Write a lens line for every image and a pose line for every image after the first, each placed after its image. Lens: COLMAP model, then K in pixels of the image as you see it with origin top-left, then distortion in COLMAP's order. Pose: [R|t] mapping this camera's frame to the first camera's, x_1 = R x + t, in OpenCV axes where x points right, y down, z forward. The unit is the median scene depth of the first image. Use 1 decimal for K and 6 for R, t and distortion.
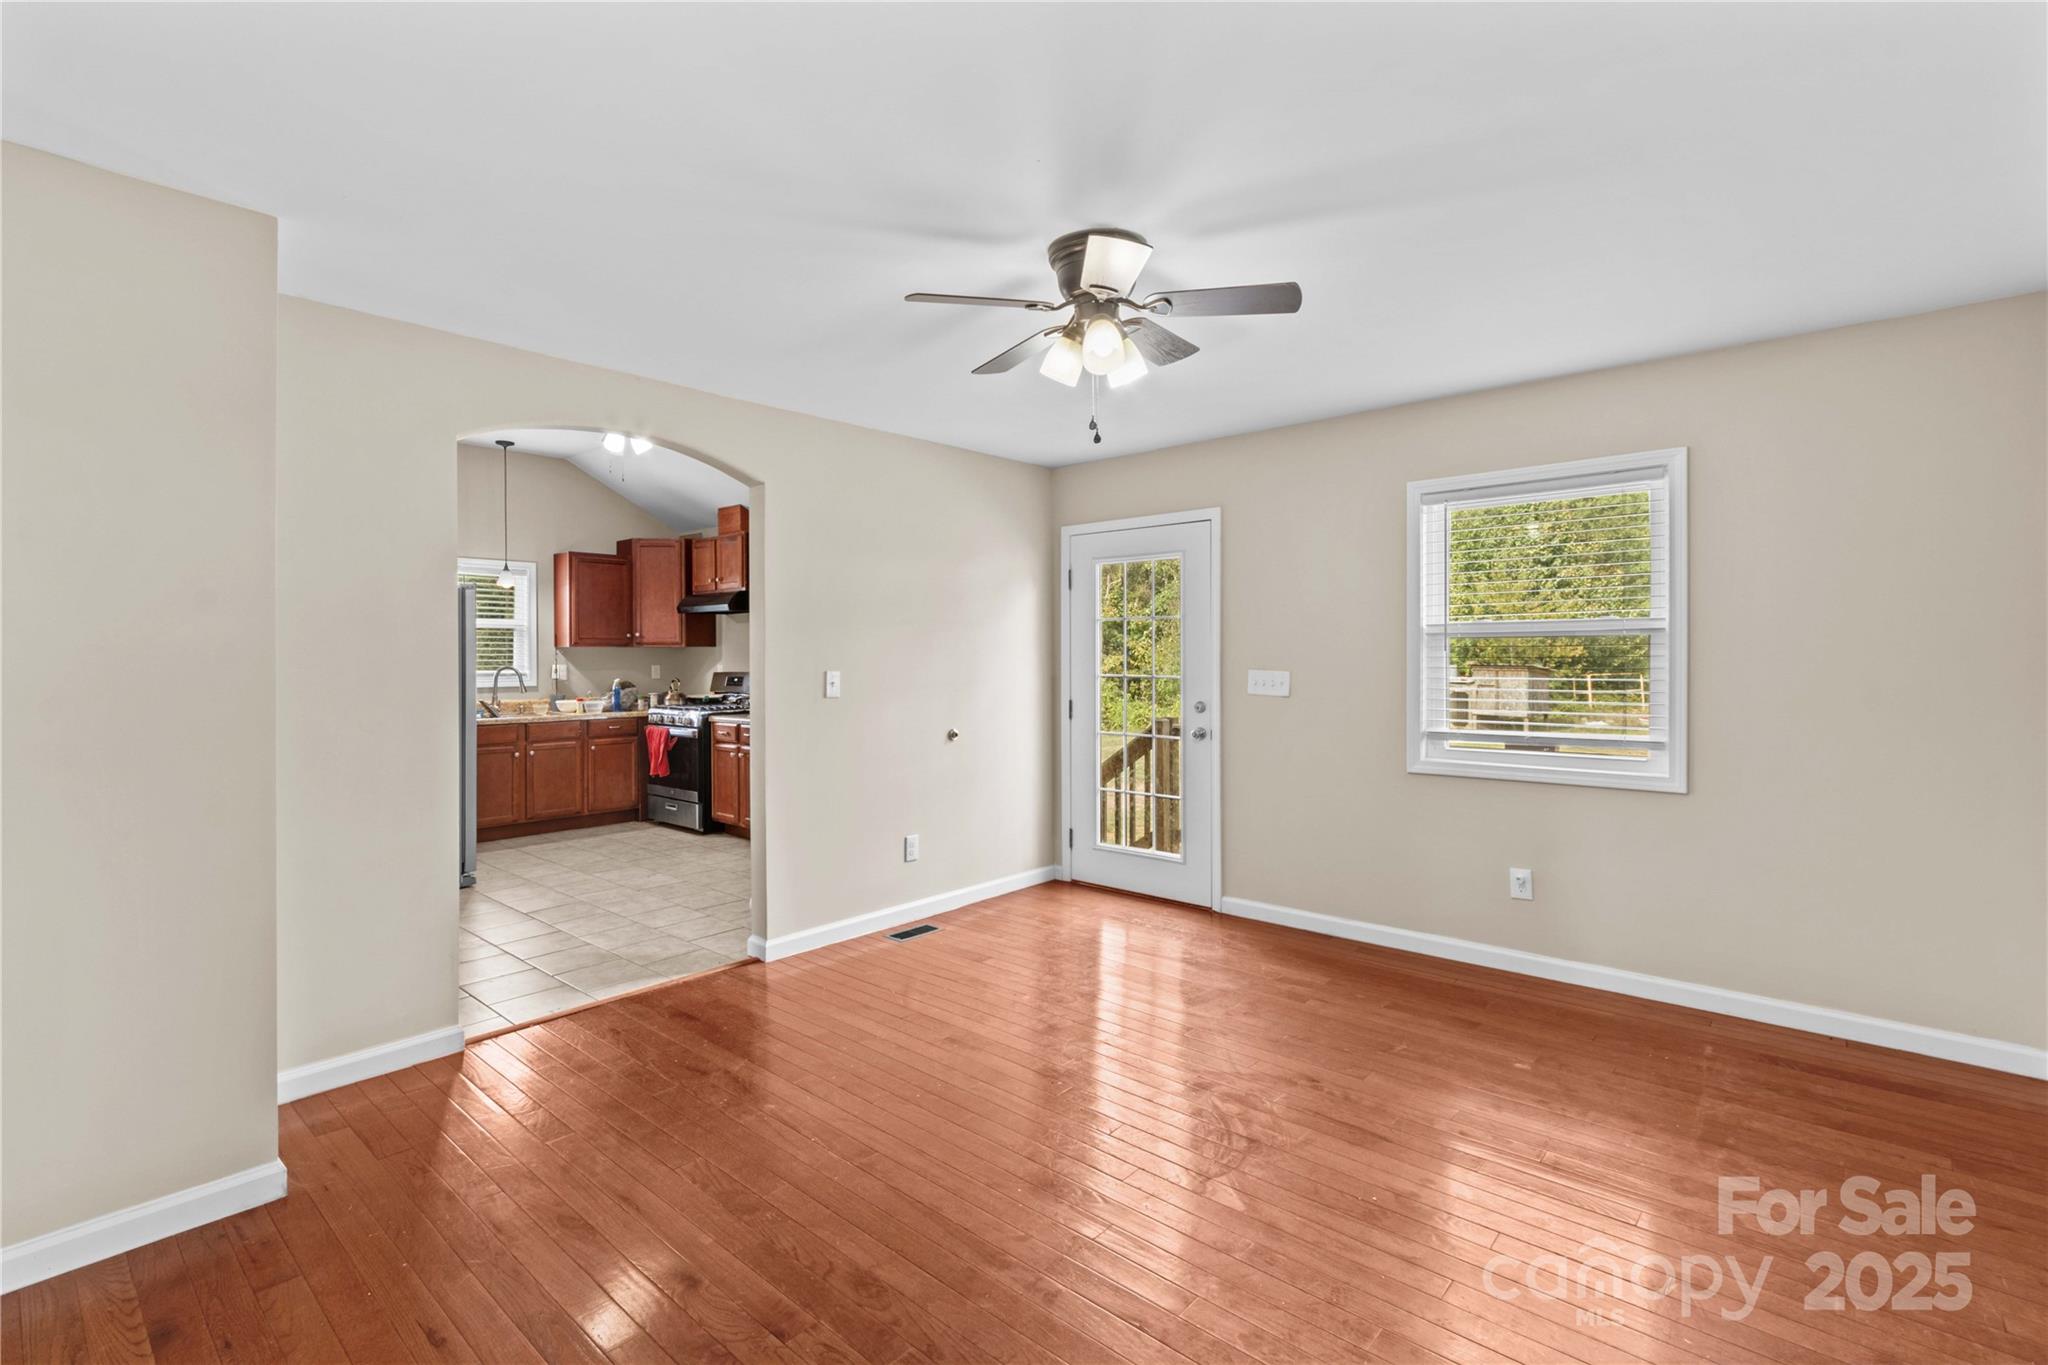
lens RADIAL K [[941.9, 0, 984.4], [0, 941.9, 651.3], [0, 0, 1]] dist [0.004028, -0.000237]
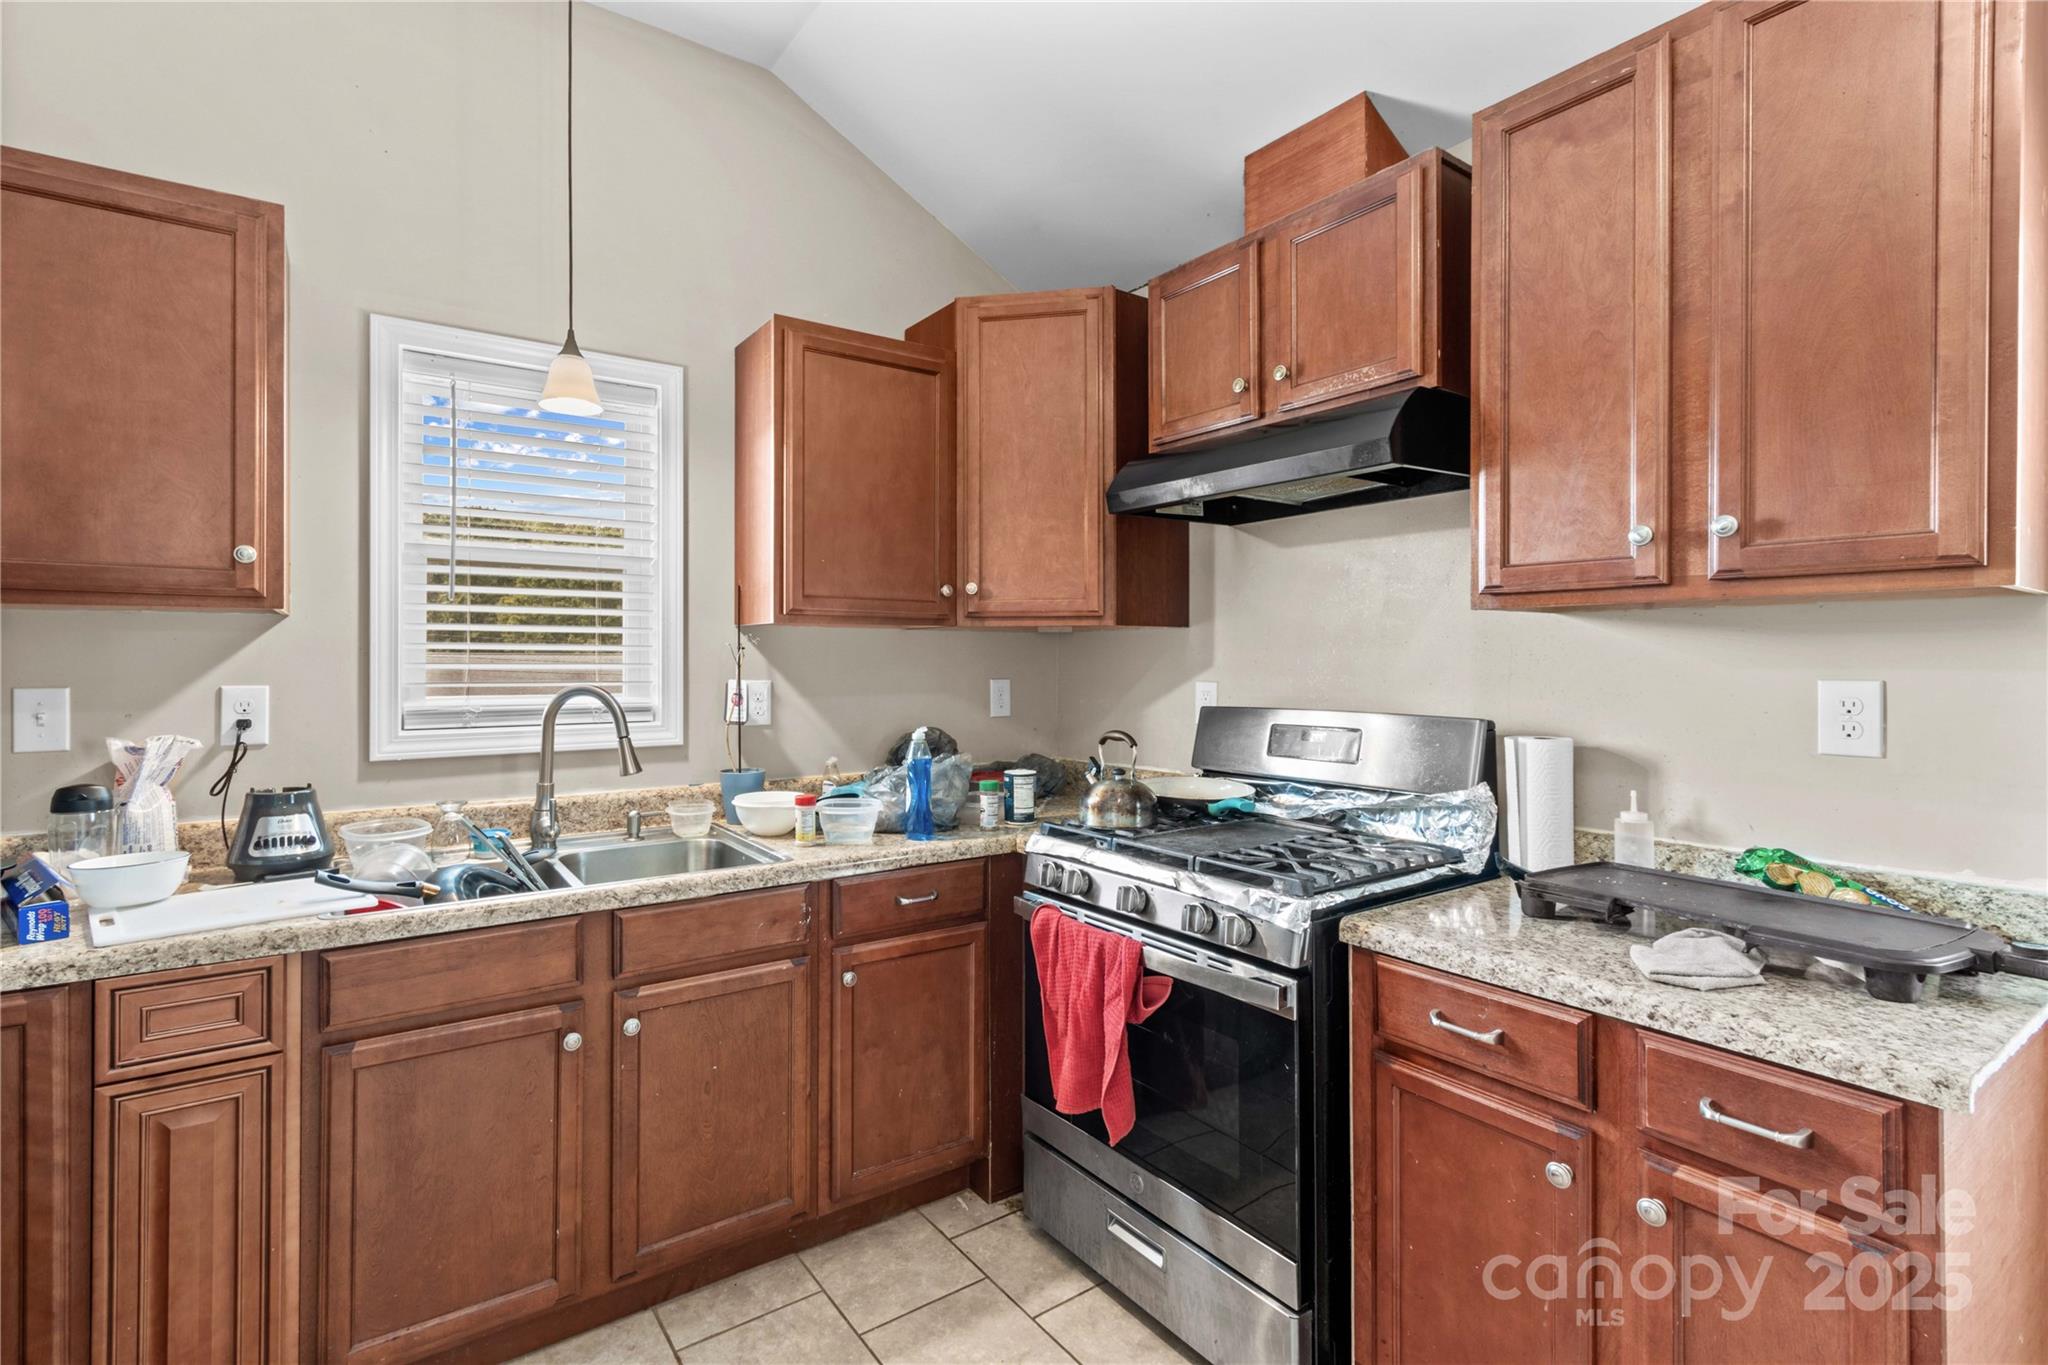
lens RADIAL K [[941.9, 0, 977.6], [0, 941.9, 655.4], [0, 0, 1]] dist [0.004028, -0.000237]
pose [[0.975380, 0.005670, -0.220457, -0.305383], [-0.005400, 0.999984, 0.001828, 0.005176], [0.220464, -0.000593, 0.975395, 0.708715]]
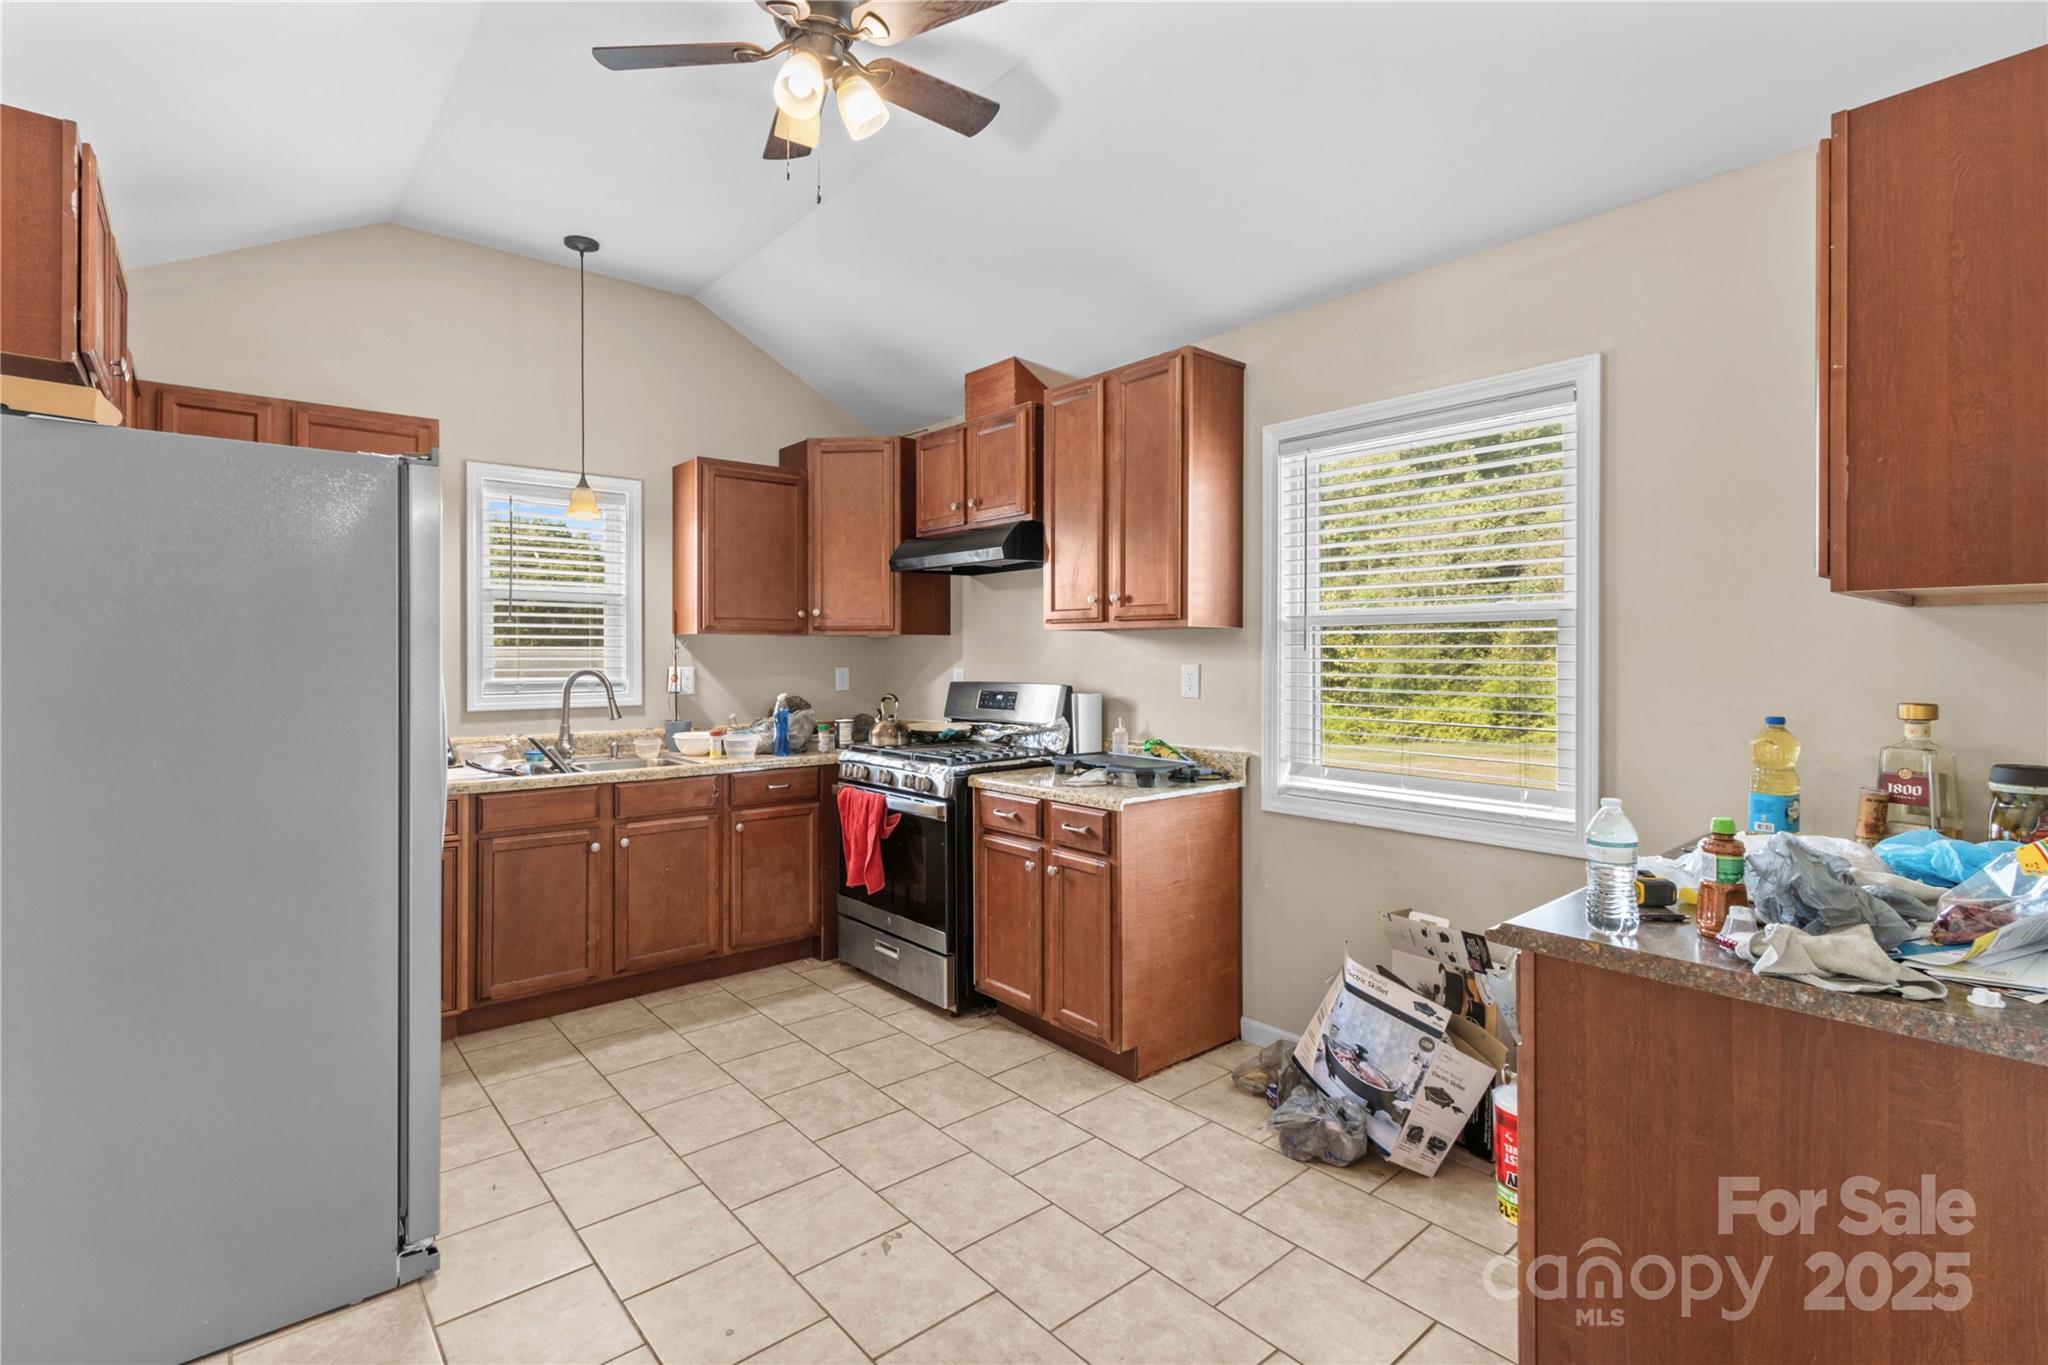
lens RADIAL K [[941.9, 0, 974.9], [0, 941.9, 656.1], [0, 0, 1]] dist [0.004028, -0.000237]
pose [[0.989914, 0.005890, -0.141548, -0.206132], [-0.004915, 0.999962, 0.007237, 0.003529], [0.141585, -0.006468, 0.989905, 0.486556]]
